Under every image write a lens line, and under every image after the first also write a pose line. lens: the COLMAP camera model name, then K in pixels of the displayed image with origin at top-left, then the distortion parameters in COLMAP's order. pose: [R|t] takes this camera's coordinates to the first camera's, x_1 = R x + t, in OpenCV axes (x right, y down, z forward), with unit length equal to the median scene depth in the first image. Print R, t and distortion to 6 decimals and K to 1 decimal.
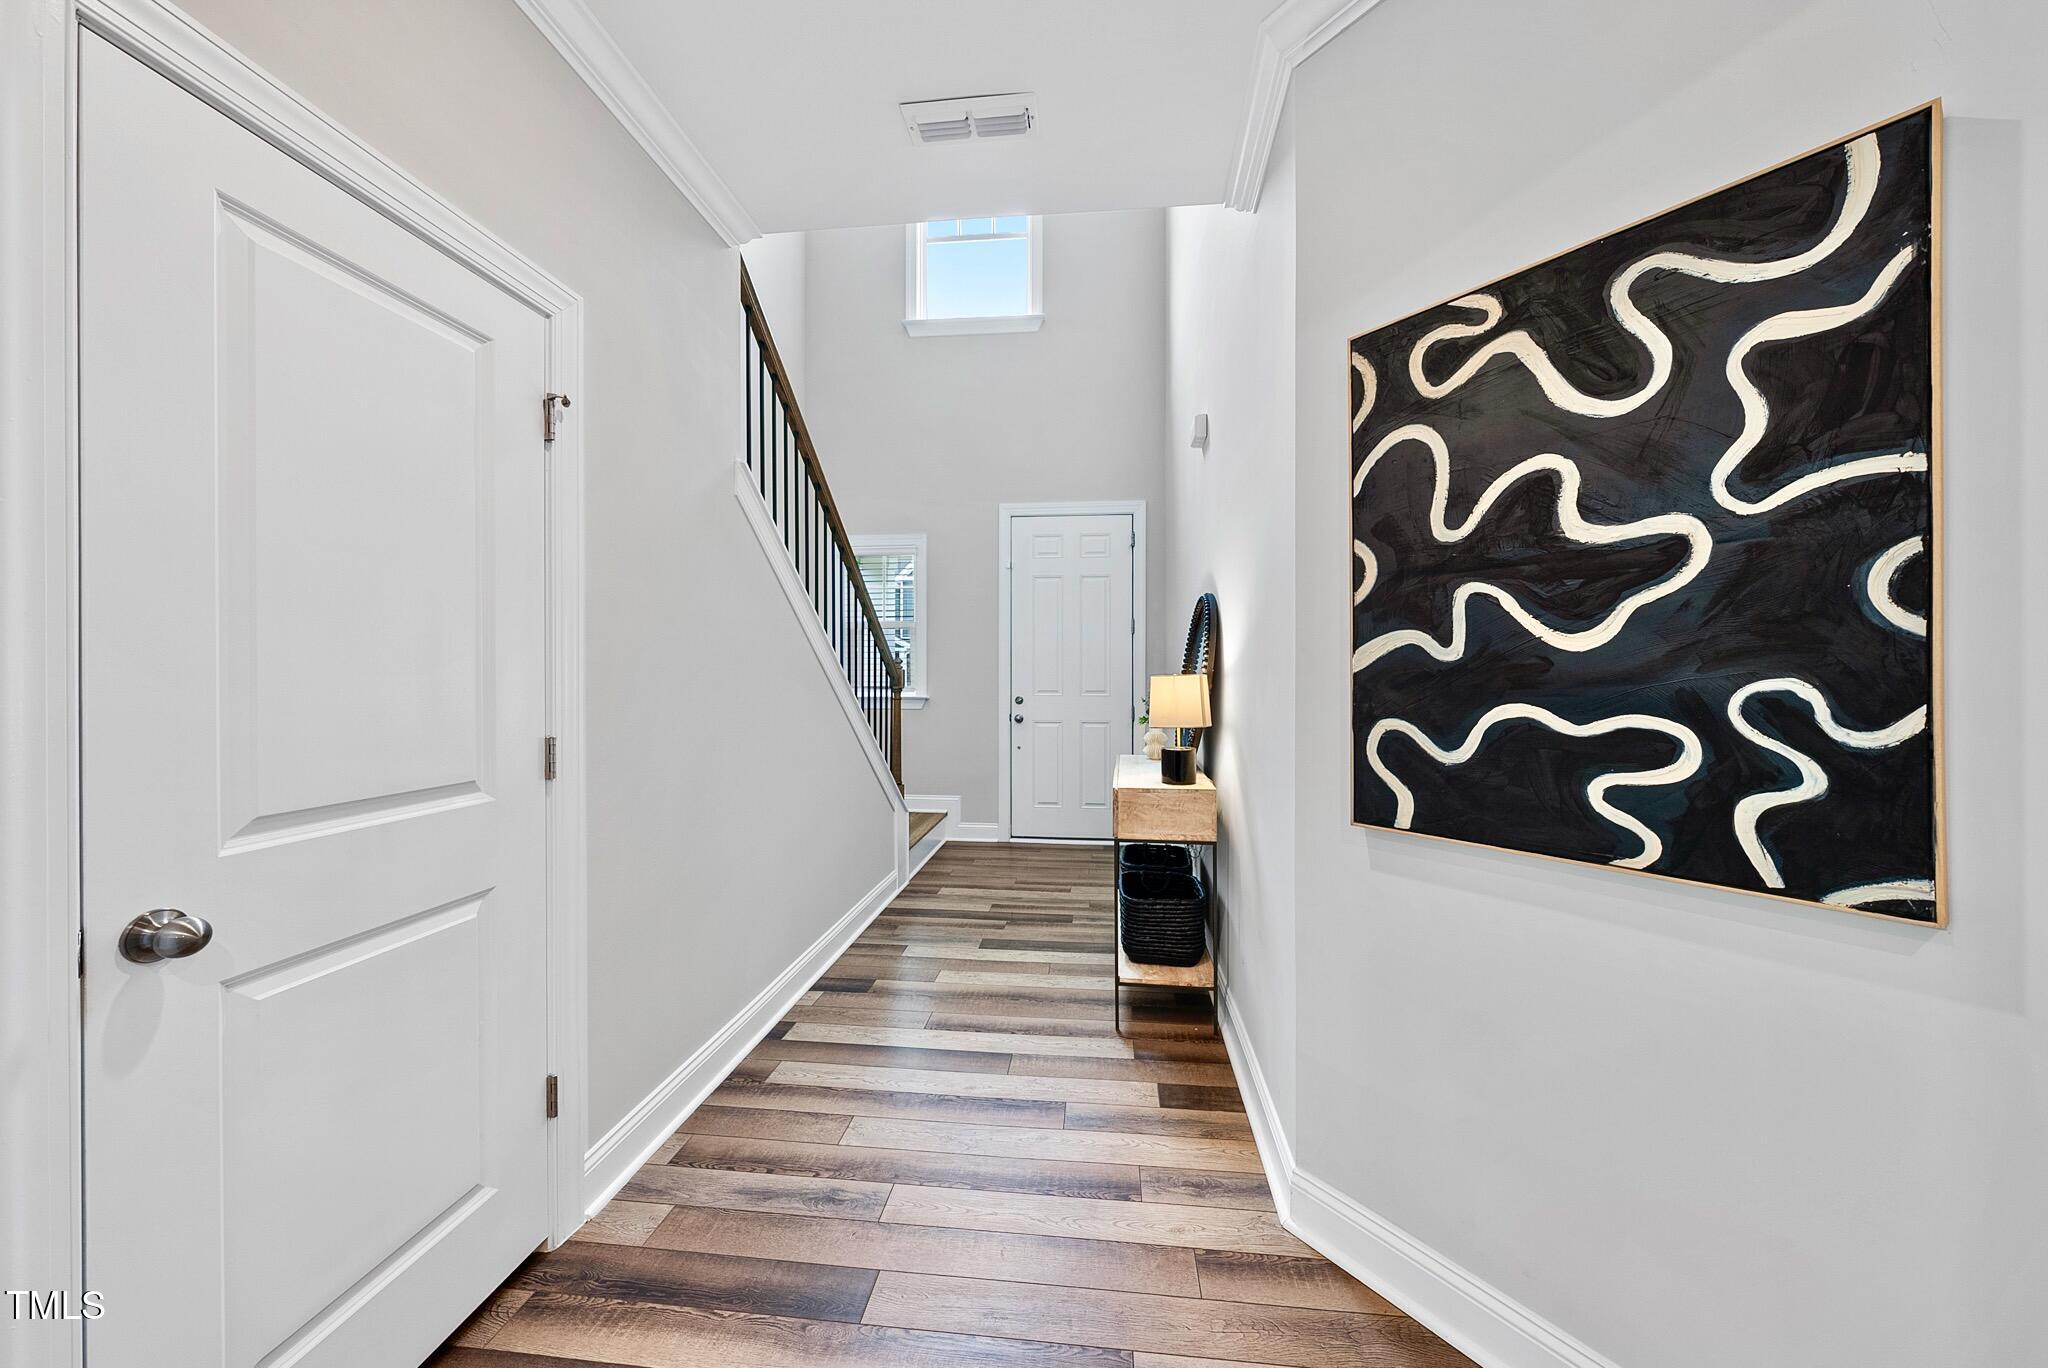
lens RADIAL K [[697.6, 0, 1028.8], [0, 697.6, 677.5], [0, 0, 1]] dist [-0.002577, -0.000075]
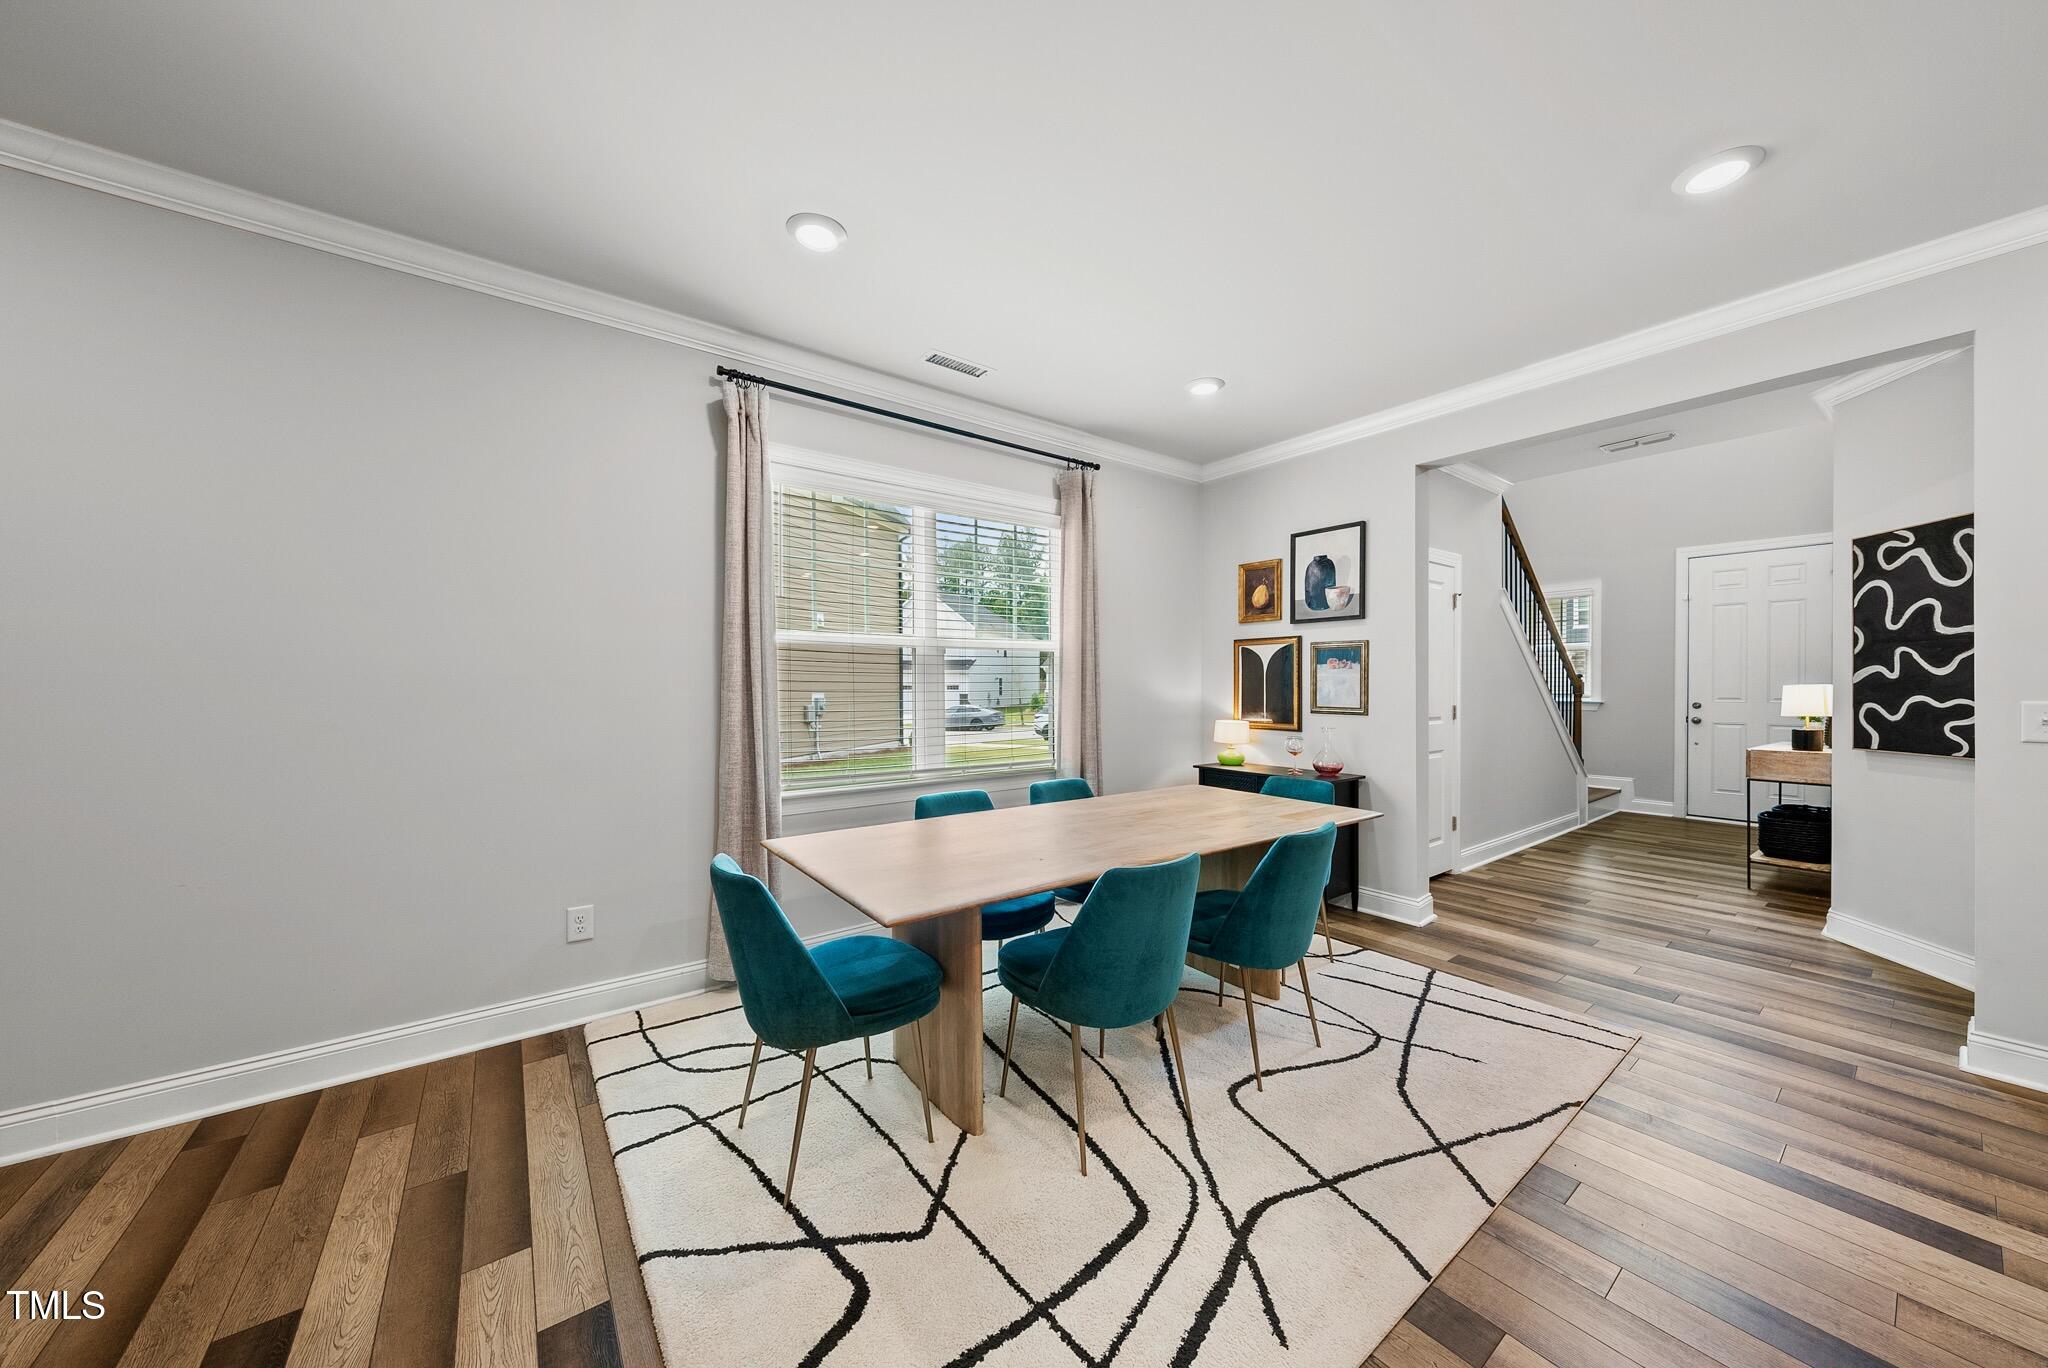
lens RADIAL K [[697.6, 0, 1027.2], [0, 697.6, 689.7], [0, 0, 1]] dist [-0.002577, -0.000075]
pose [[0.682832, 0.003001, -0.730570, 0.280057], [-0.002428, 0.999995, 0.001839, 0.016551], [0.730572, 0.000518, 0.682836, -2.609490]]
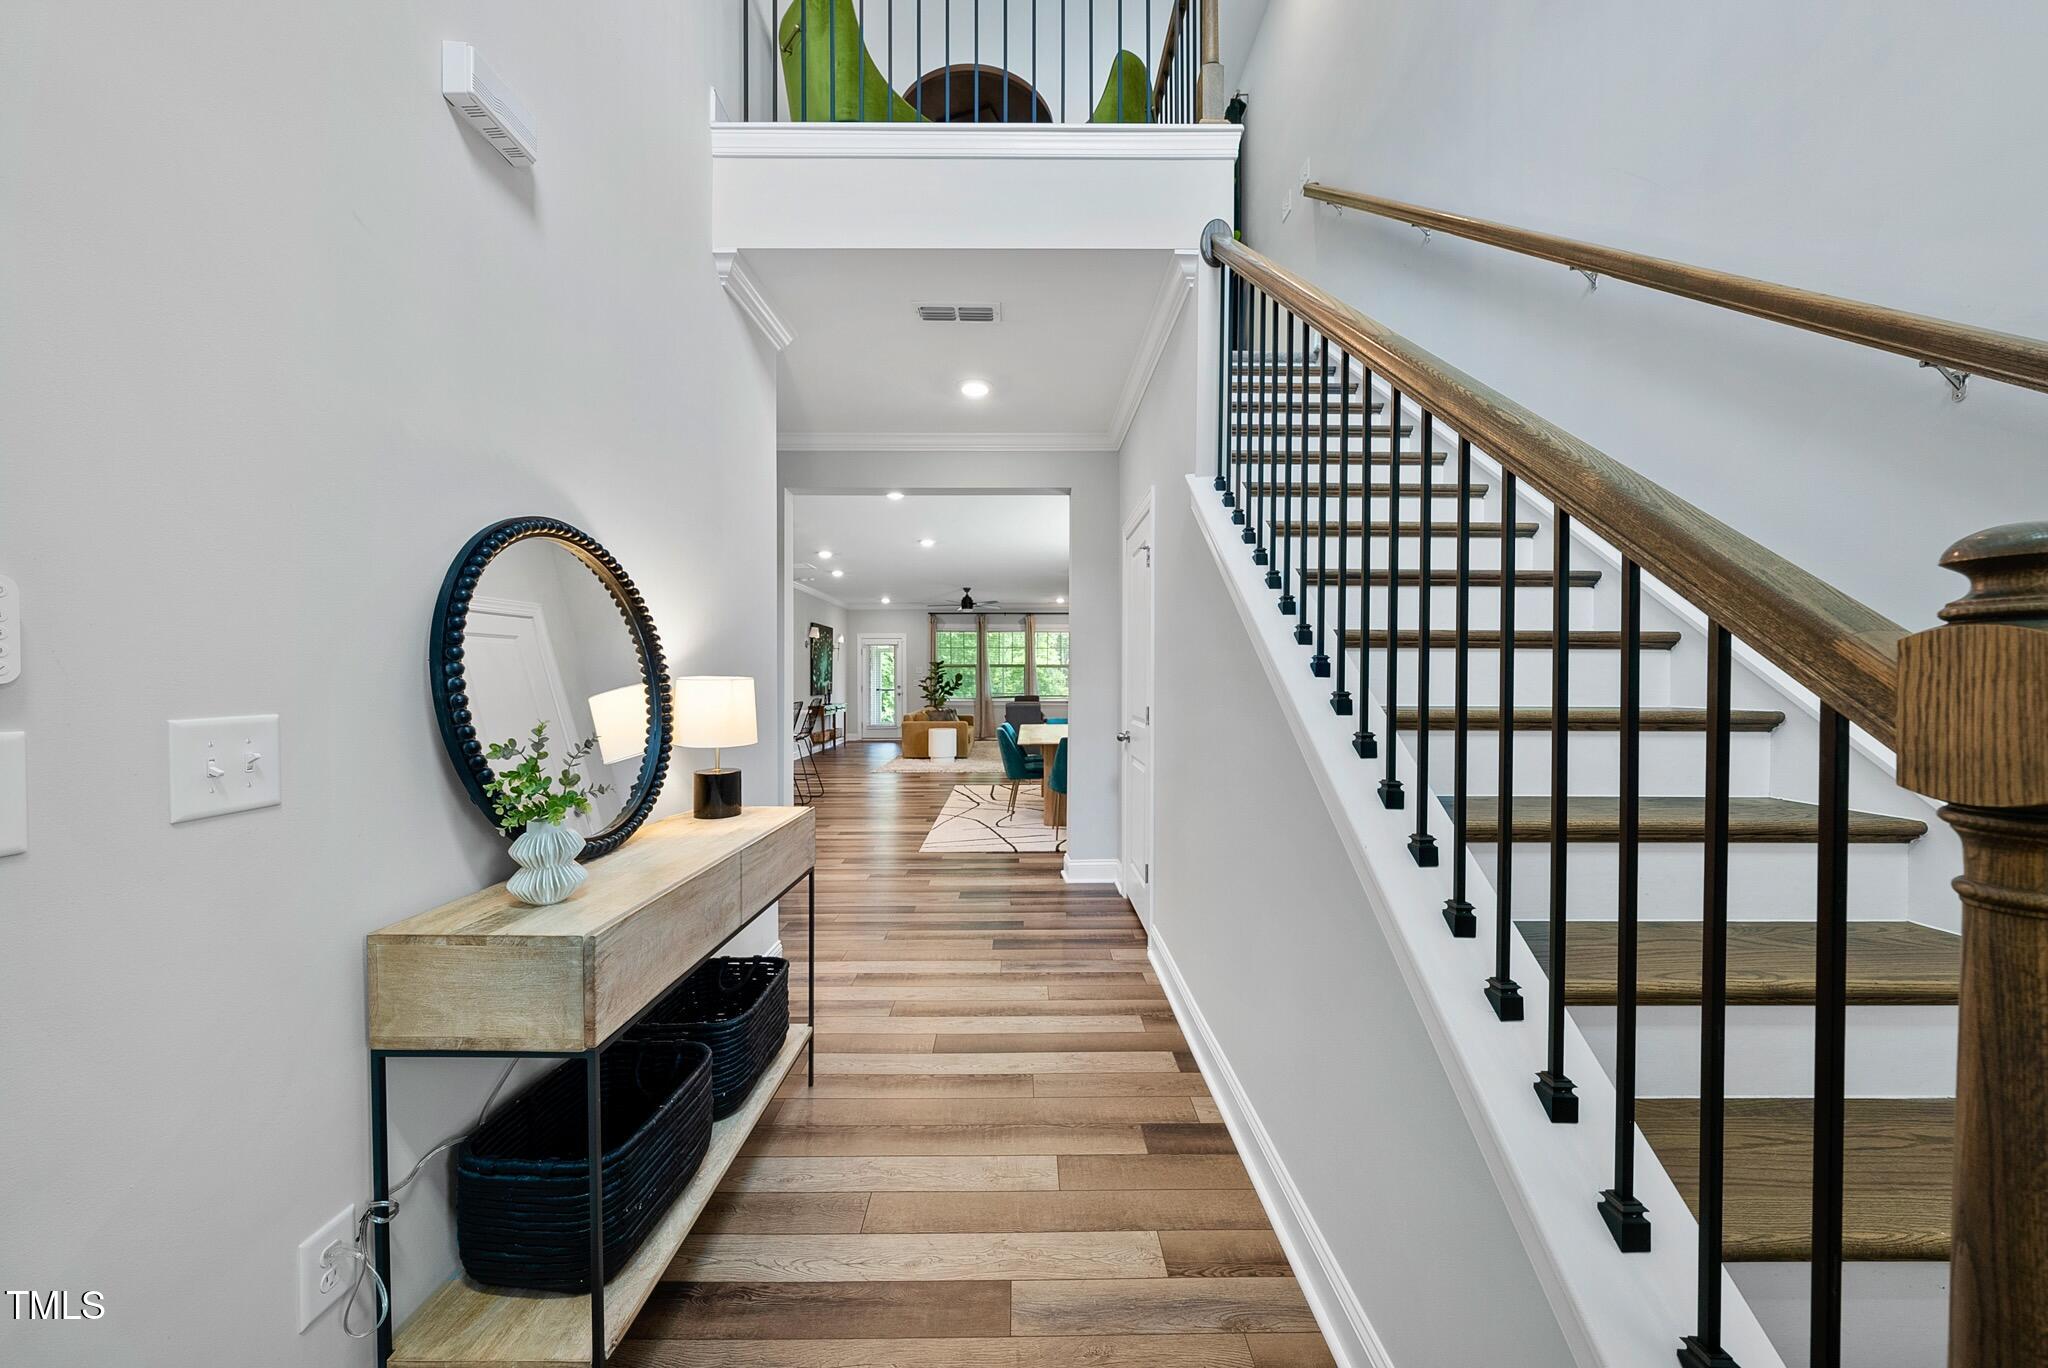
lens RADIAL K [[697.6, 0, 1025.1], [0, 697.6, 678.0], [0, 0, 1]] dist [-0.002577, -0.000075]
pose [[-0.993617, -0.001019, -0.112798, -0.064954], [-0.001688, 0.999982, 0.005837, -0.014009], [0.112790, 0.005990, -0.993601, 3.102843]]
